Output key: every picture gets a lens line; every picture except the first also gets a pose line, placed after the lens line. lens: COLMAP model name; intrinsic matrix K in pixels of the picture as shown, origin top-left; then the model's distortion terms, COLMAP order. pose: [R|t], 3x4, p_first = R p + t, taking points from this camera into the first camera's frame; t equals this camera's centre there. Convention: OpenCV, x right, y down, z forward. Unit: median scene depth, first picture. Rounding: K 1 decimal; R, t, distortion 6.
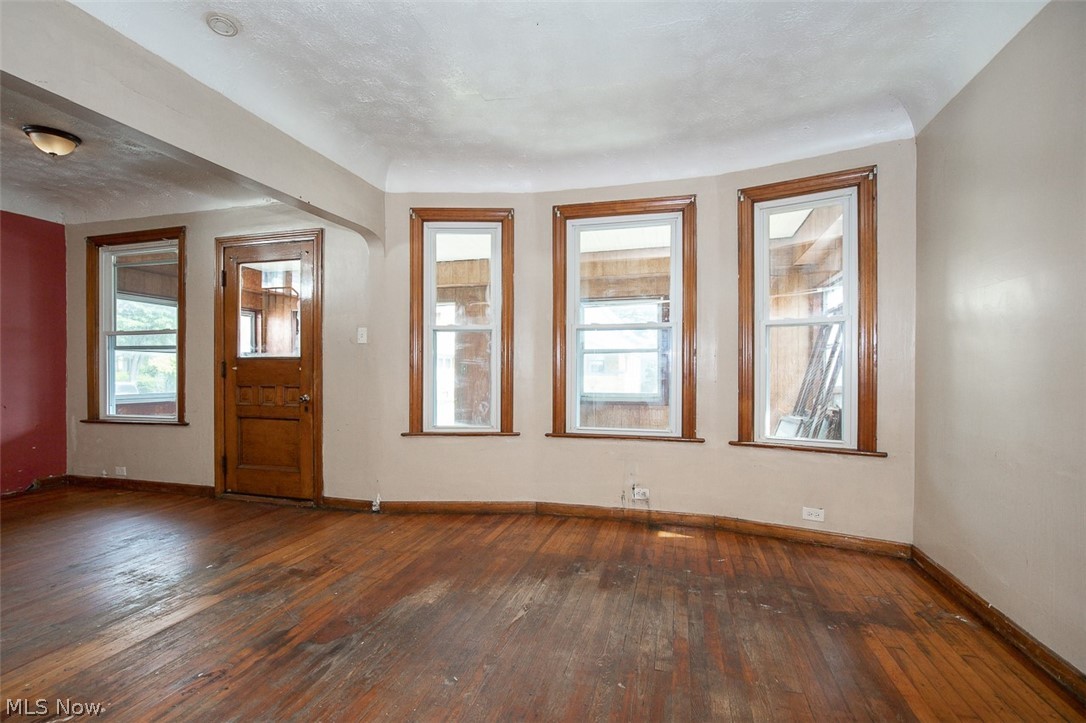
lens RADIAL K [[497.5, 0, 542.1], [0, 497.5, 376.3], [0, 0, 1]] dist [-0.021614, 0.006267]
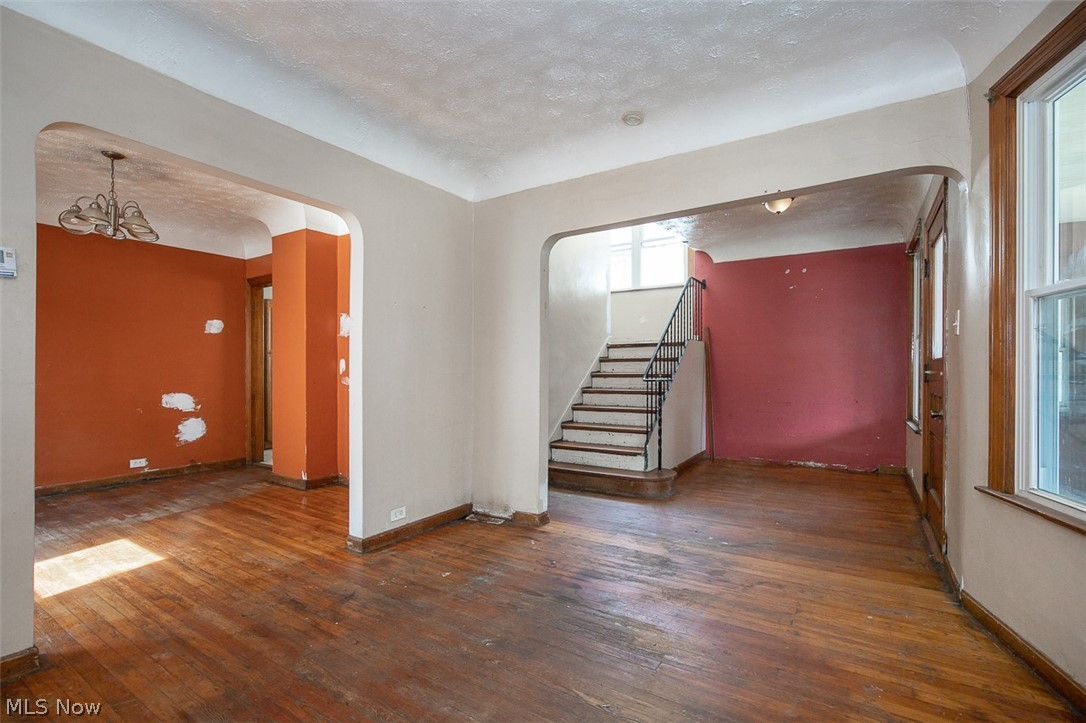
lens RADIAL K [[497.5, 0, 542.3], [0, 497.5, 365.9], [0, 0, 1]] dist [-0.021614, 0.006267]
pose [[-0.305239, -0.006407, -0.952254, 0.412543], [-0.013131, 0.999911, -0.002518, -0.015948], [0.952185, 0.011735, -0.305295, 0.683163]]
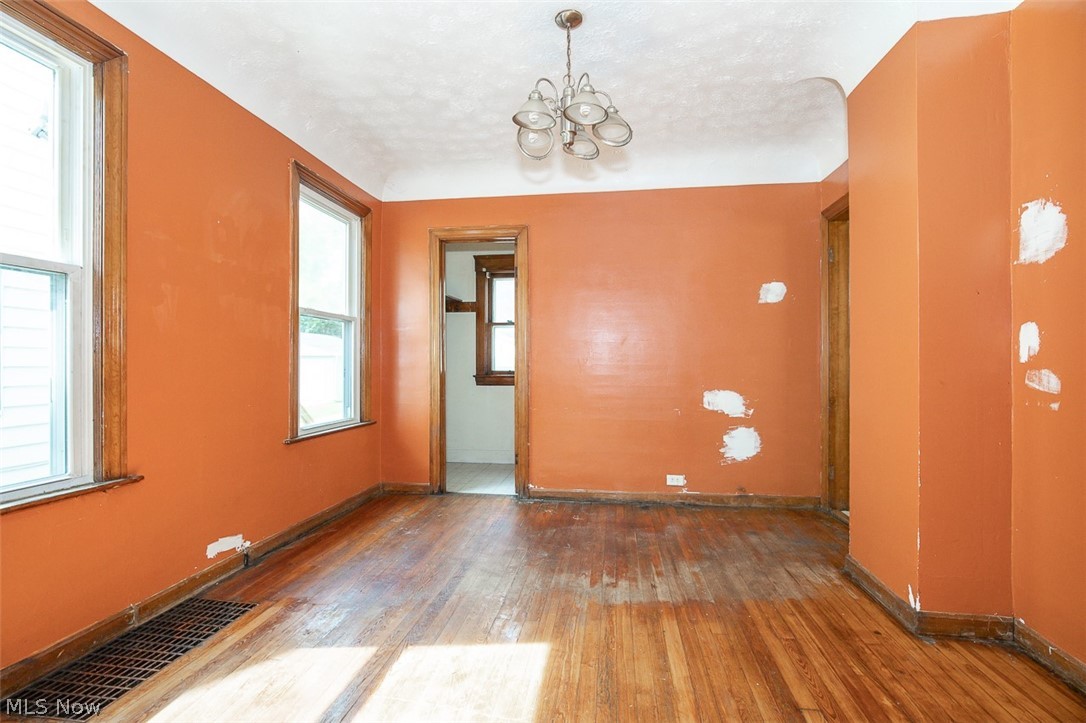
lens RADIAL K [[497.5, 0, 541.9], [0, 497.5, 364.5], [0, 0, 1]] dist [-0.021614, 0.006267]
pose [[-0.992310, 0.000292, -0.123779, -0.113475], [-0.001853, 0.999850, 0.017209, 0.002848], [0.123765, 0.017306, -0.992161, 0.220526]]
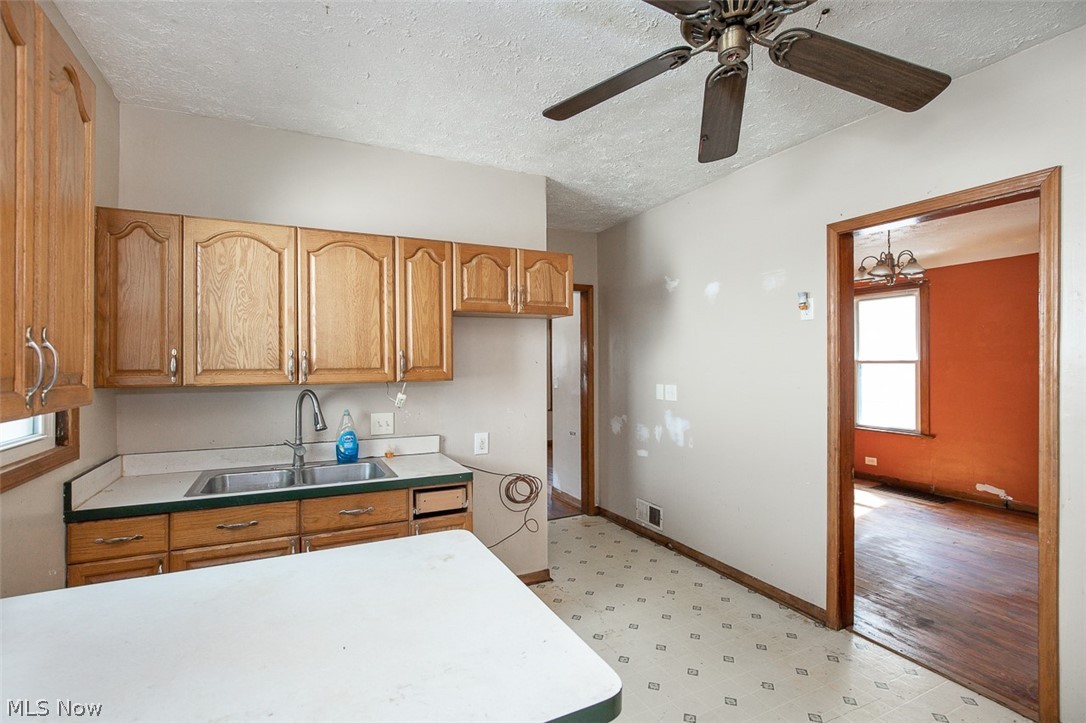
lens RADIAL K [[497.5, 0, 541.6], [0, 497.5, 349.4], [0, 0, 1]] dist [-0.021614, 0.006267]
pose [[0.746664, 0.013290, 0.665069, -1.514956], [0.013378, 0.999298, -0.034988, -0.081635], [-0.665067, 0.035021, 0.745962, -0.670911]]
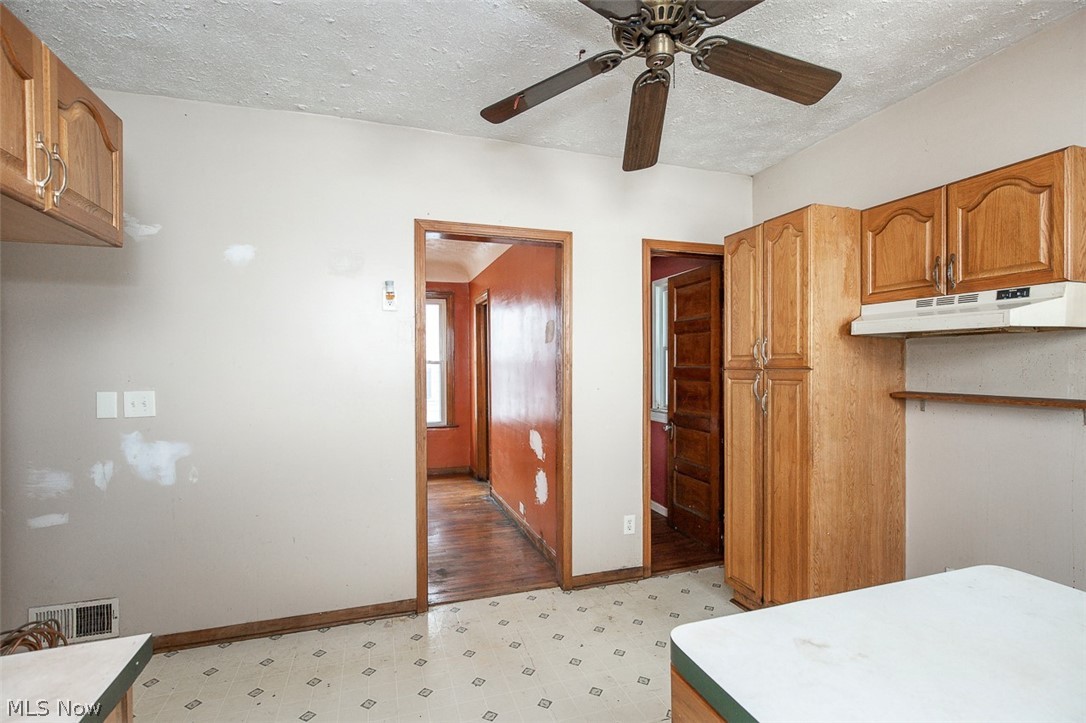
lens RADIAL K [[497.5, 0, 541.4], [0, 497.5, 363.4], [0, 0, 1]] dist [-0.021614, 0.006267]
pose [[-0.555150, 0.006196, 0.831727, -1.442069], [0.019292, 0.999799, 0.005429, -0.070185], [-0.831526, 0.019060, -0.555158, -0.171739]]
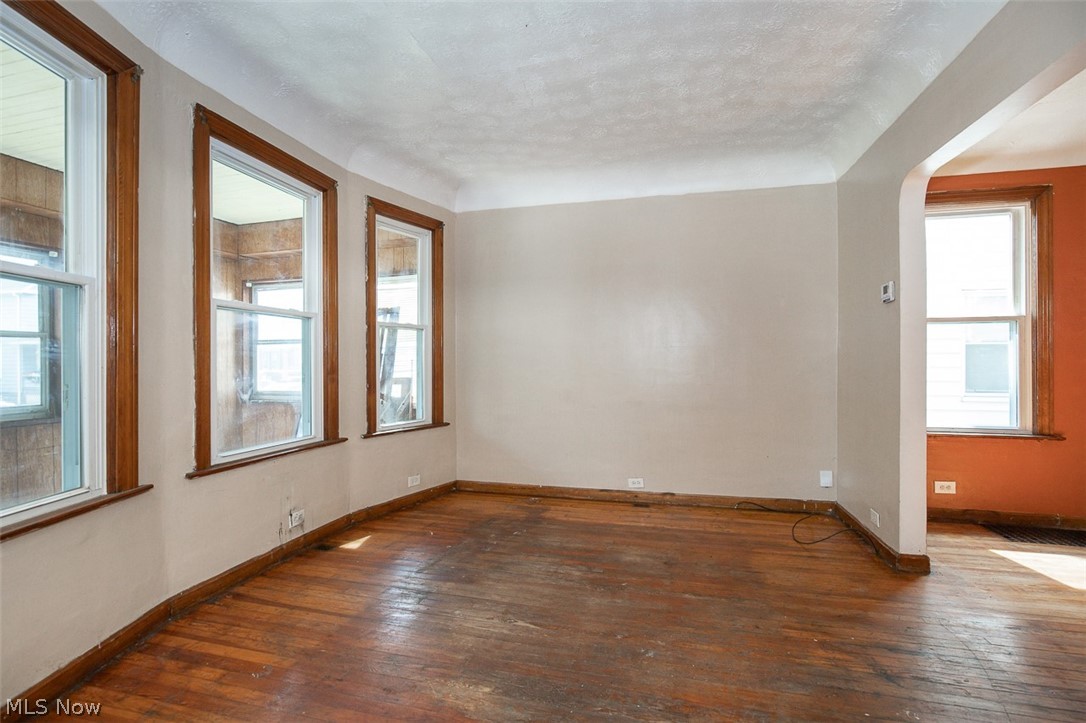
lens RADIAL K [[497.5, 0, 542.7], [0, 497.5, 360.2], [0, 0, 1]] dist [-0.021614, 0.006267]
pose [[-0.023112, 0.003917, 0.999725, -0.591574], [0.014722, 0.999885, -0.003577, -0.013636], [-0.999624, 0.014635, -0.023167, 0.578888]]
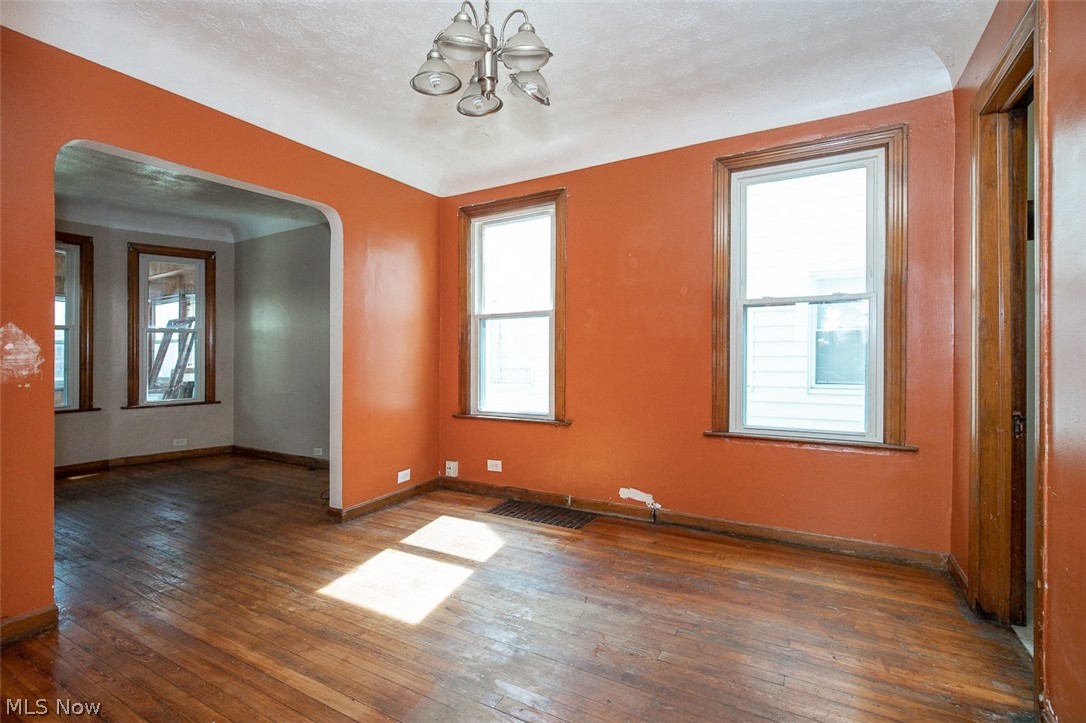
lens RADIAL K [[497.5, 0, 537.9], [0, 497.5, 347.6], [0, 0, 1]] dist [-0.021614, 0.006267]
pose [[0.249401, 0.008656, 0.968362, -0.674318], [0.022978, 0.999626, -0.014853, 0.002984], [-0.968128, 0.025955, 0.249108, -0.539471]]
